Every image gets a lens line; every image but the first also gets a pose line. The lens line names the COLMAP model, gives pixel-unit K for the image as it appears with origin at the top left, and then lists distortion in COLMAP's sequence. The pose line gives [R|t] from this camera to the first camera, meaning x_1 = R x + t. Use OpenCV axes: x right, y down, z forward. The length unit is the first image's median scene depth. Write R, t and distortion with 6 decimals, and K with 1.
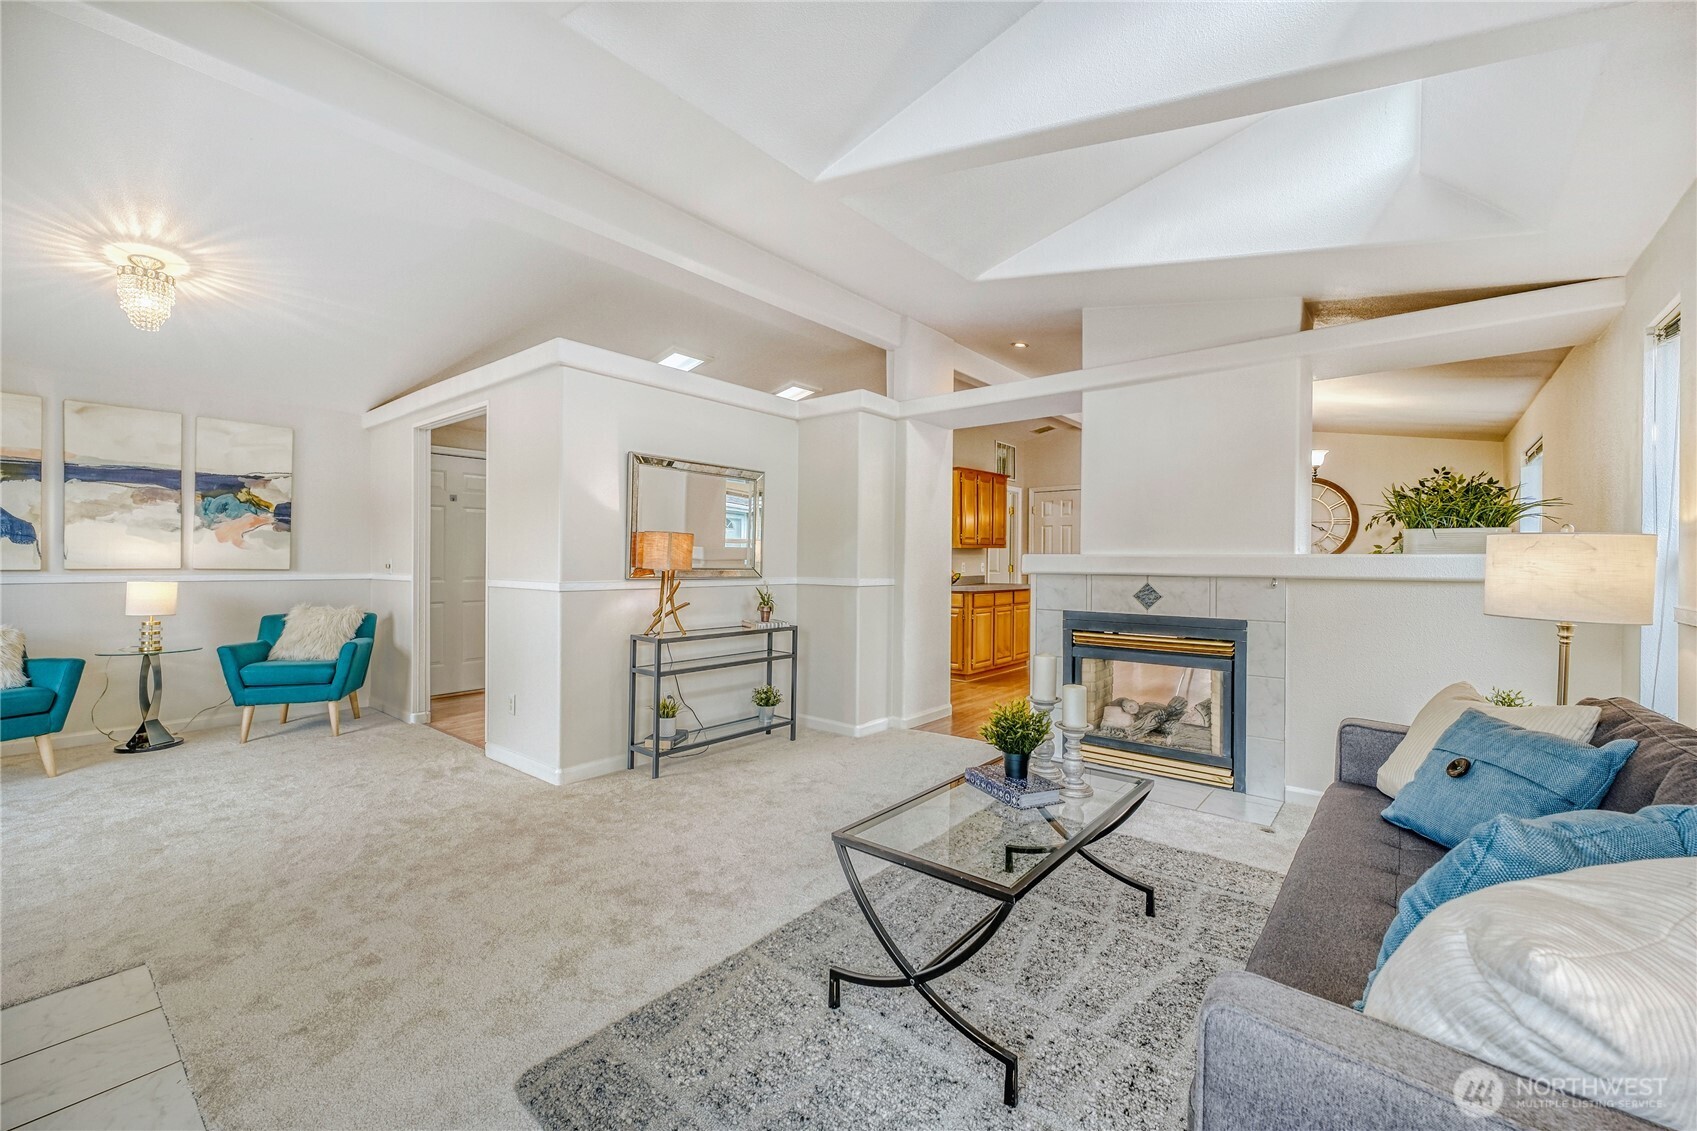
lens RADIAL K [[703.6, 0, 854.6], [0, 703.6, 560.5], [0, 0, 1]] dist [-0.012668, 0.000226]
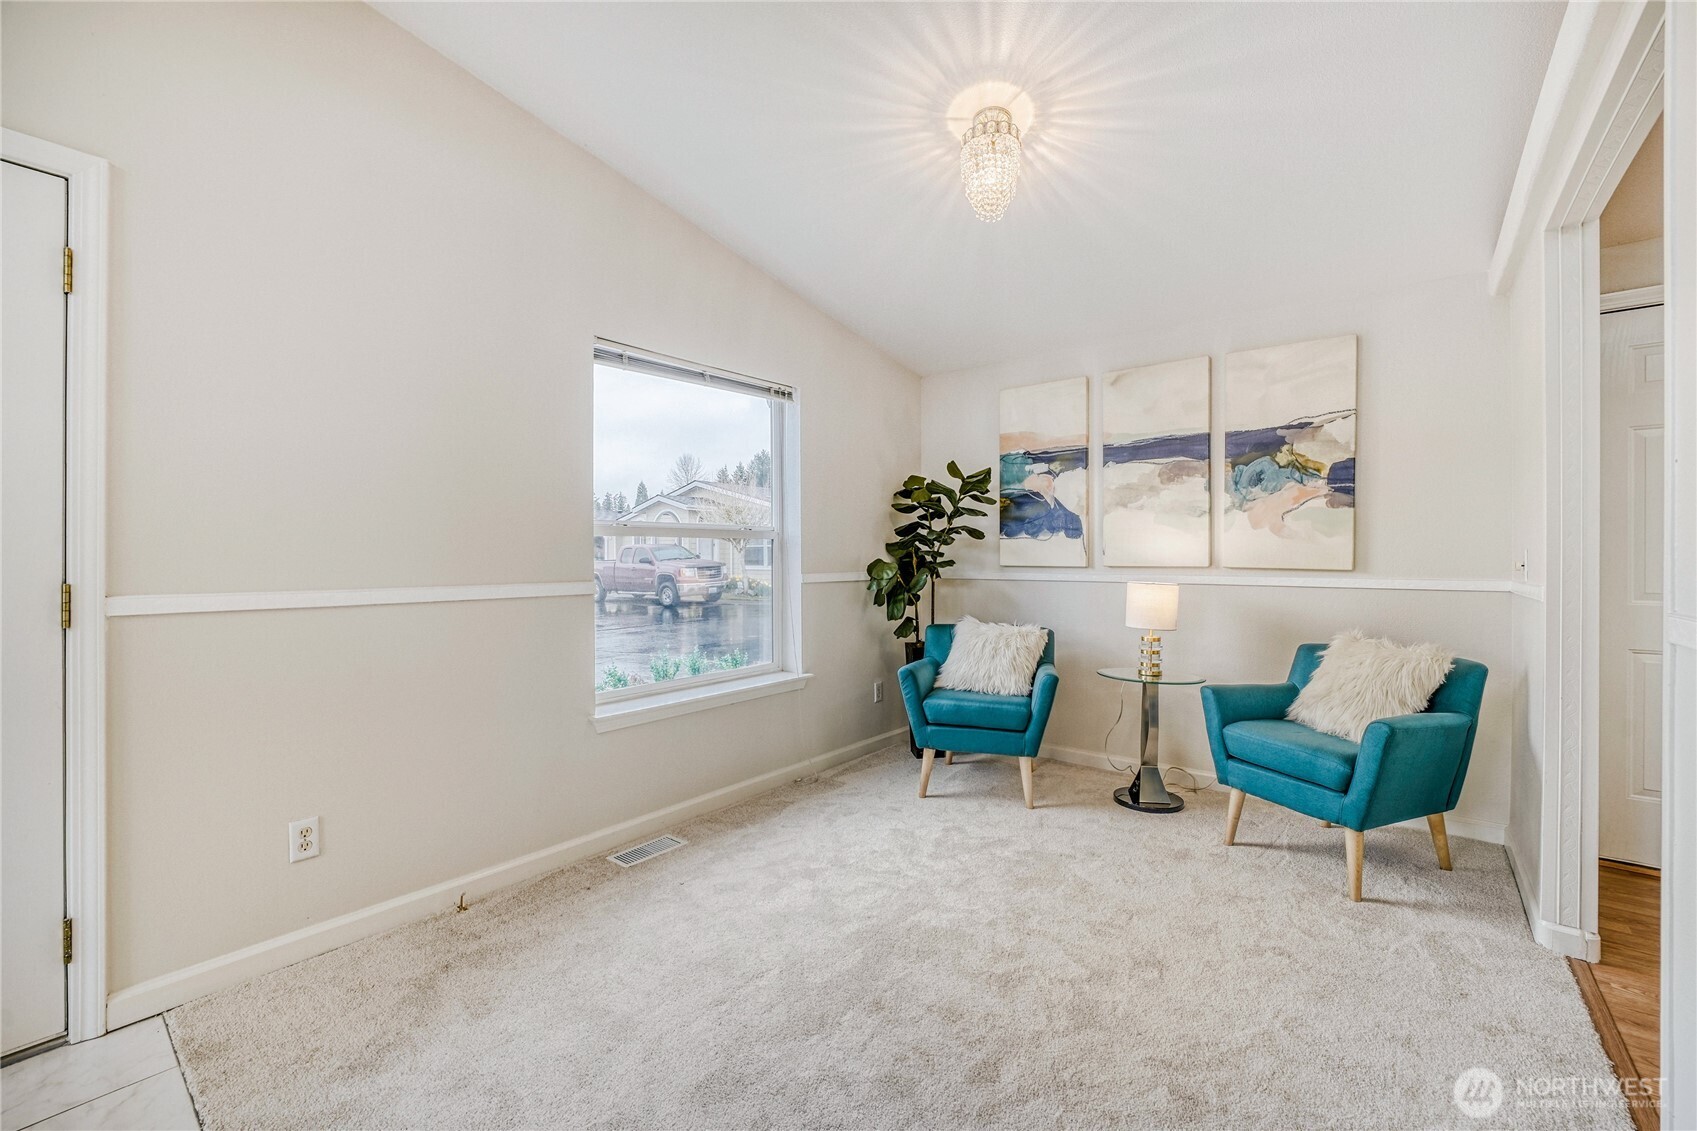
lens RADIAL K [[703.6, 0, 852.3], [0, 703.6, 559.5], [0, 0, 1]] dist [-0.012668, 0.000226]
pose [[0.012984, -0.004082, -0.999907, -0.235923], [-0.002345, 0.999989, -0.004113, 0.007675], [0.999913, 0.002398, 0.012974, 0.614299]]
